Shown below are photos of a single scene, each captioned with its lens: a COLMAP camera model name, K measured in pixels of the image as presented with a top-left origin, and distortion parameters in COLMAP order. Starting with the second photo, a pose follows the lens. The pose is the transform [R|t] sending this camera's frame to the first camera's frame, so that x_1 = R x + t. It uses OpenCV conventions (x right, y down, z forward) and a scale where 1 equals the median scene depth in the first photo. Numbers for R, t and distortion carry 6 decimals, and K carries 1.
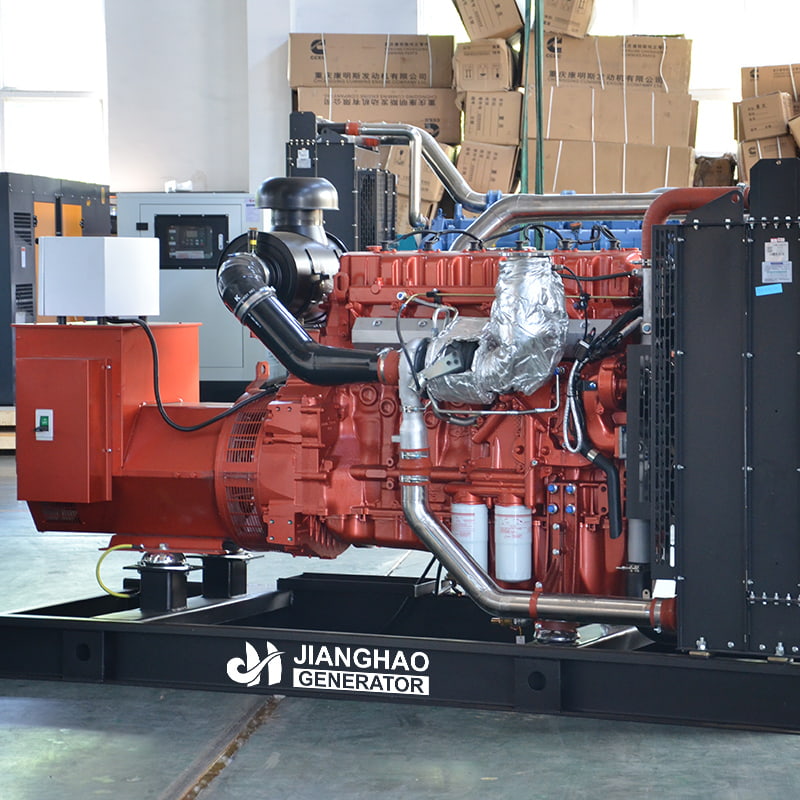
lens RADIAL K [[2896.1, 0, 400.0], [0, 2896.1, 400.0], [0, 0, 1]] dist [-1.989484, -0.053610]
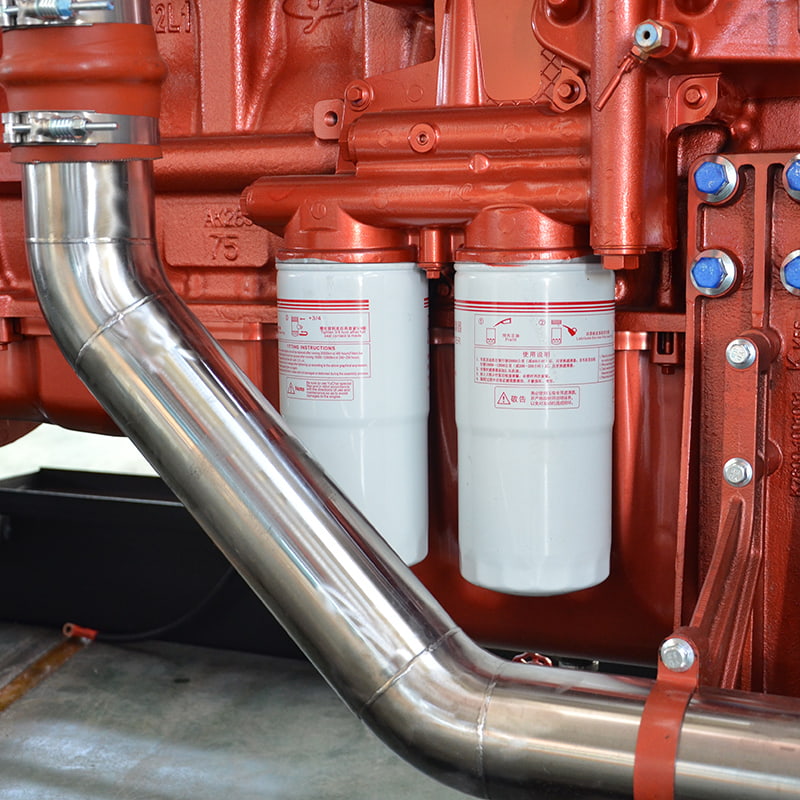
lens RADIAL K [[1384.3, 0, 400.0], [0, 1384.3, 400.0], [0, 0, 1]] dist [-0.017475, -0.036132]
pose [[0.999879, -0.008313, -0.013152, 0.029957], [0.009119, 0.998005, 0.062479, 0.040633], [0.012606, -0.062592, 0.997960, 0.889865]]
